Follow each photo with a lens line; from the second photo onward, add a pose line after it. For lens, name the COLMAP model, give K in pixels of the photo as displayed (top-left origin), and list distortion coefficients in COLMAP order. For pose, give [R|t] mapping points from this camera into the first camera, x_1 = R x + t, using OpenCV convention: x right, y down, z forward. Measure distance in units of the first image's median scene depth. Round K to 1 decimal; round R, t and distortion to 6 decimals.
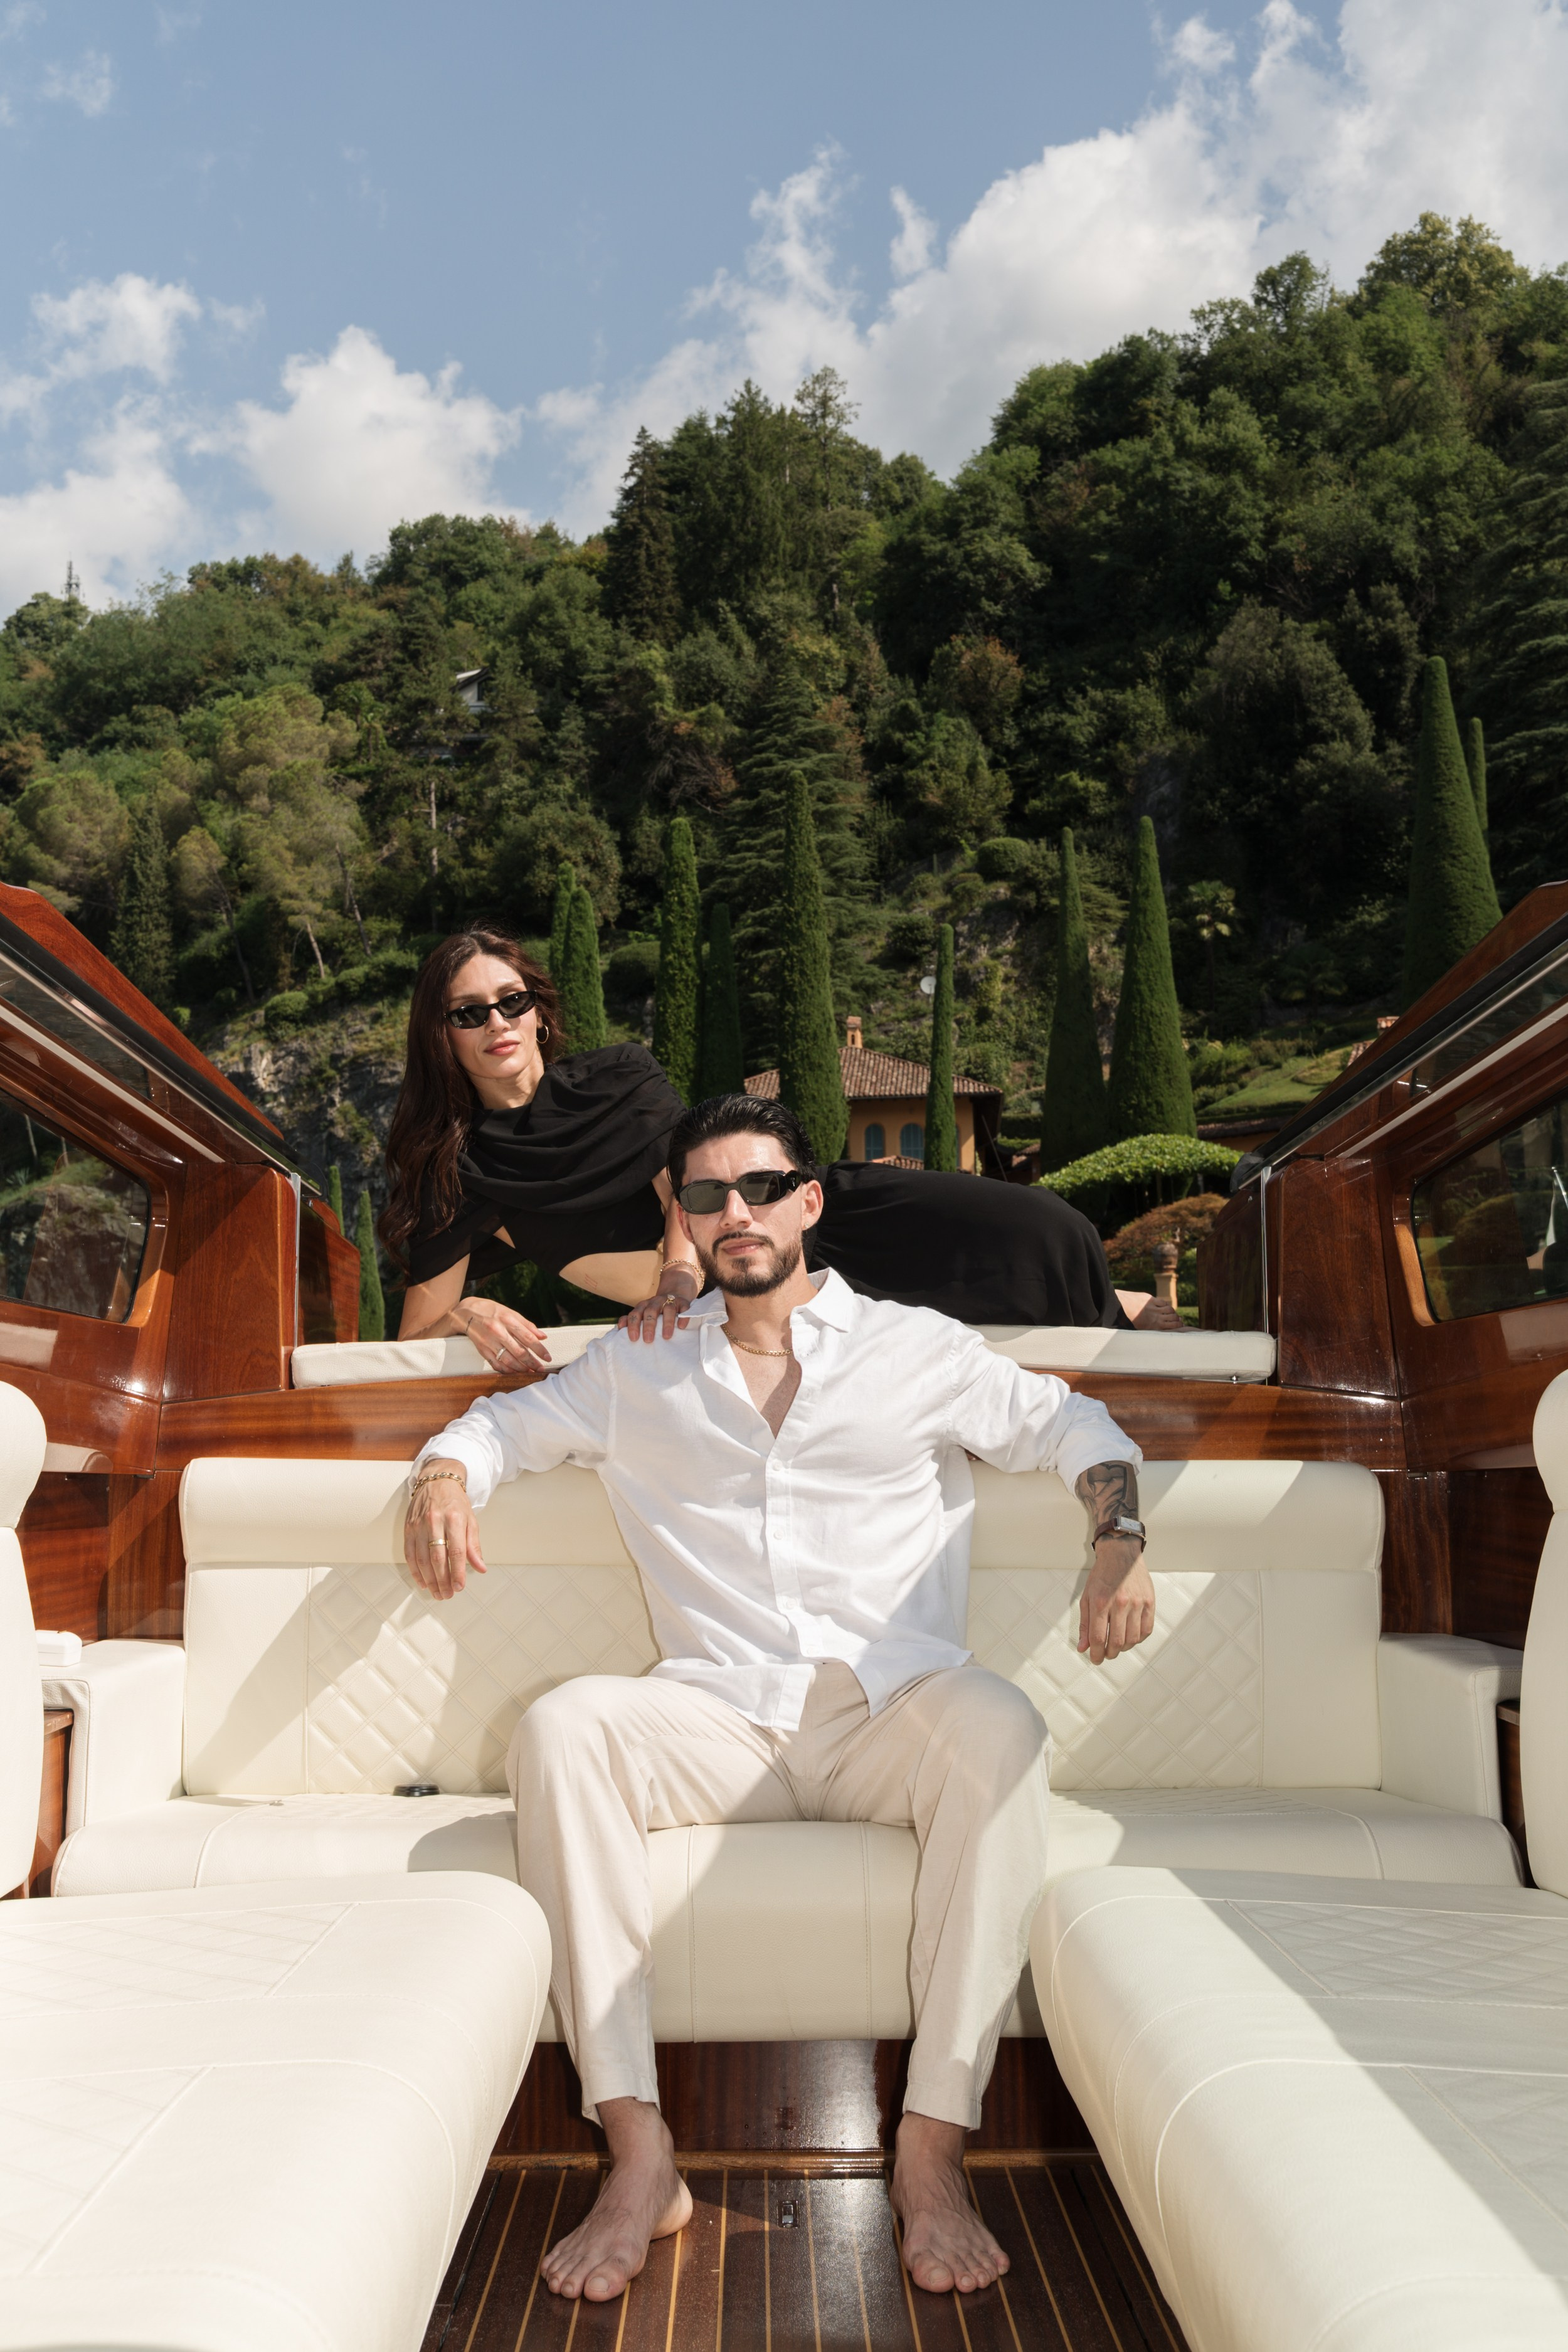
lens RADIAL K [[2255.1, 0, 784.0], [0, 2255.1, 1176.0], [0, 0, 1]] dist [-0.097616, 0.157300]
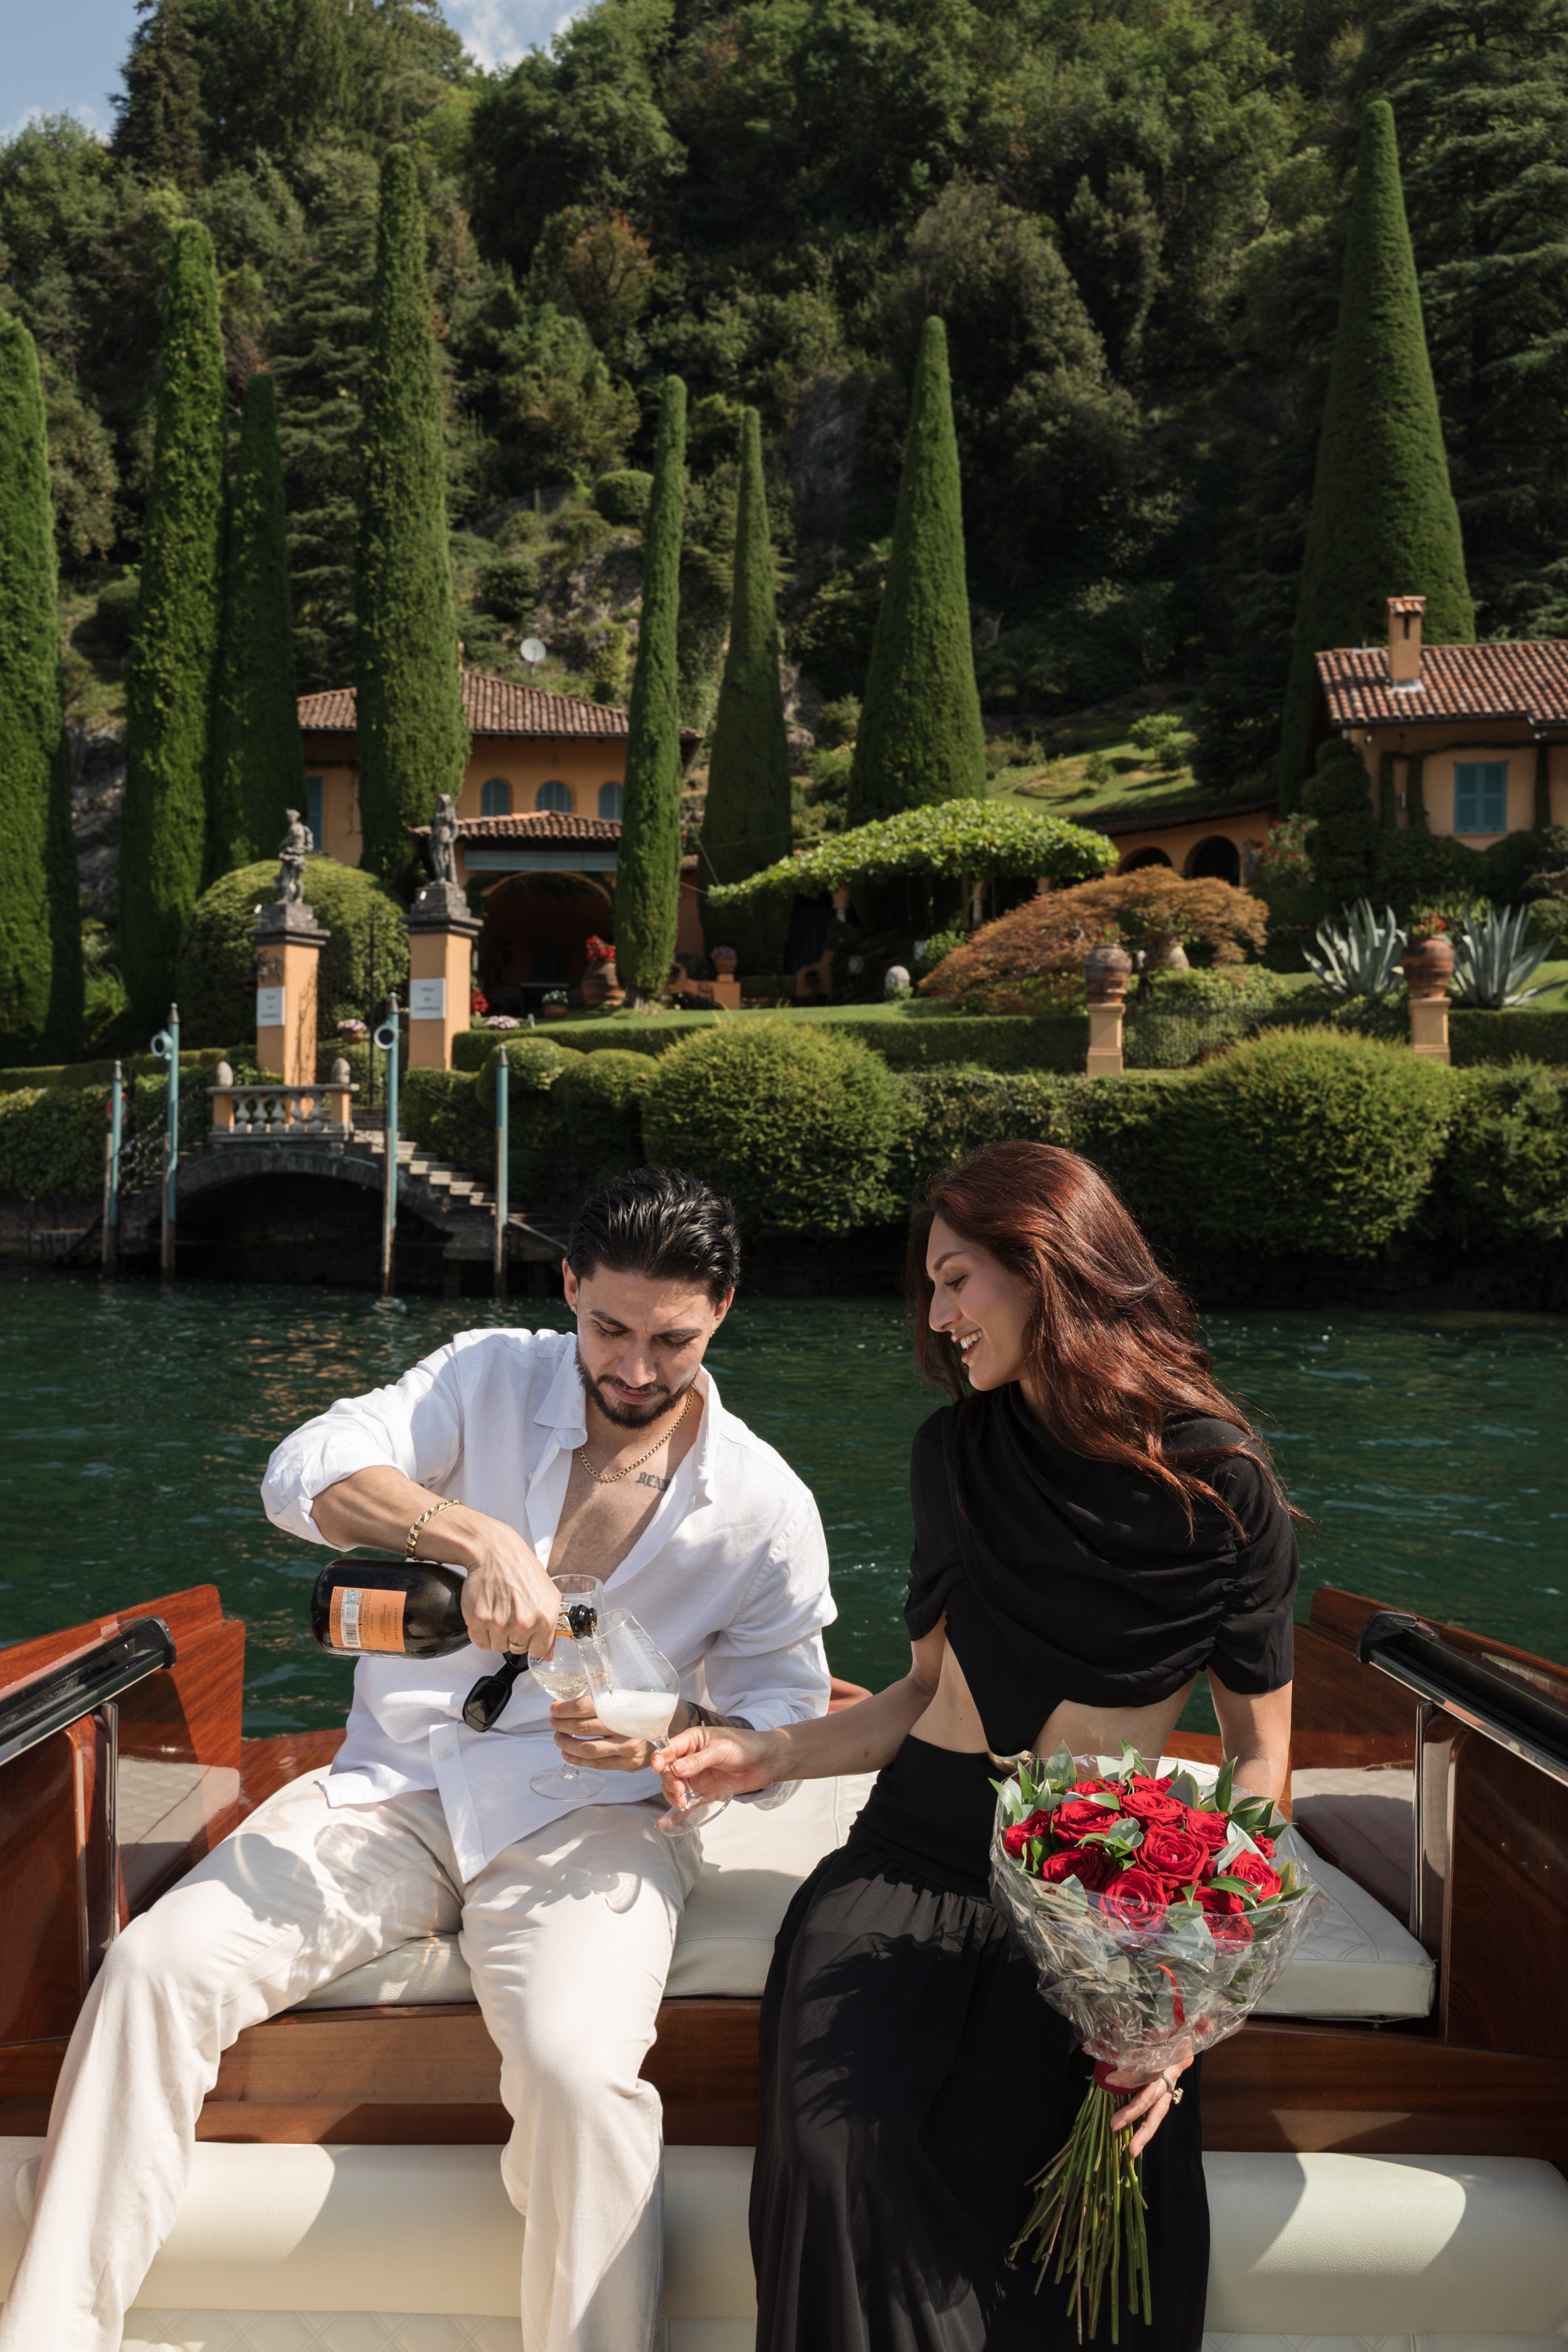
lens RADIAL K [[2072.1, 0, 774.9], [0, 2072.1, 1225.5], [0, 0, 1]] dist [0.031846, -0.104797]
pose [[0.975392, 0.014451, 0.220004, -0.007300], [-0.042212, 0.991631, 0.122010, 0.017978], [-0.216399, -0.128294, 0.967839, 0.247800]]
